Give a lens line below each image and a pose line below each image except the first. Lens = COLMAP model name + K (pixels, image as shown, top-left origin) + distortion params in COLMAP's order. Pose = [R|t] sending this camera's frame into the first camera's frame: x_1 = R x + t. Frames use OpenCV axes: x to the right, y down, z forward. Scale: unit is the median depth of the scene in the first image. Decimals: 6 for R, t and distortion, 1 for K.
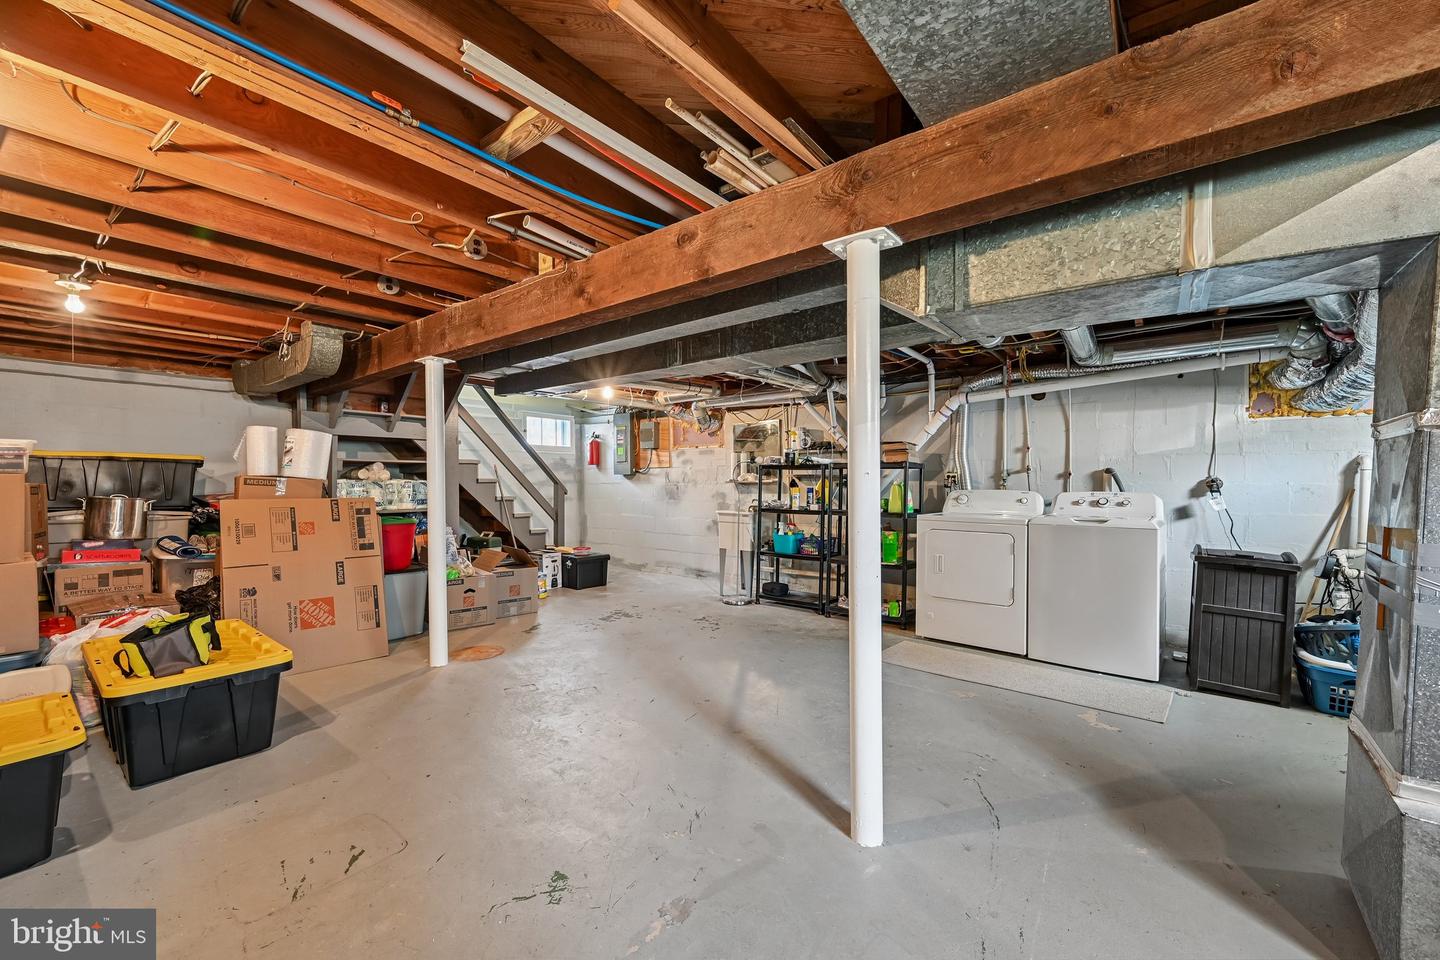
lens RADIAL K [[563.1, 0, 720.3], [0, 563.1, 482.5], [0, 0, 1]] dist [-0.000982, -0.000059]
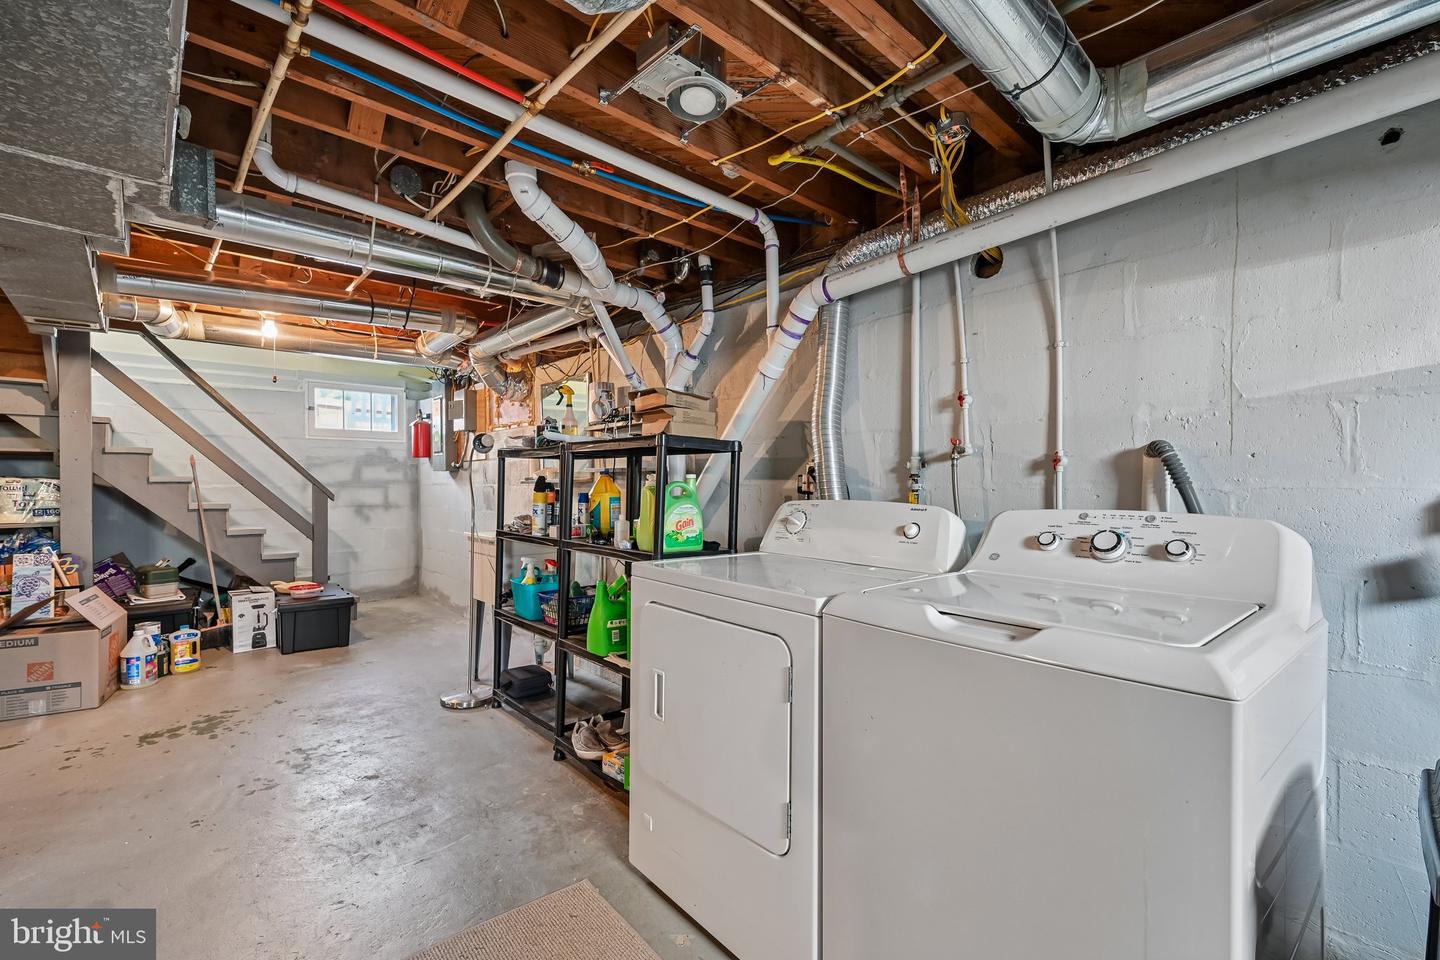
lens RADIAL K [[625.1, 0, 719.3], [0, 625.1, 479.9], [0, 0, 1]] dist [-0.000188, -0.000428]
pose [[0.985196, -0.000427, -0.171428, 0.431997], [-0.000492, 0.999986, -0.005318, 0.000334], [0.171428, 0.005324, 0.985182, 0.504381]]
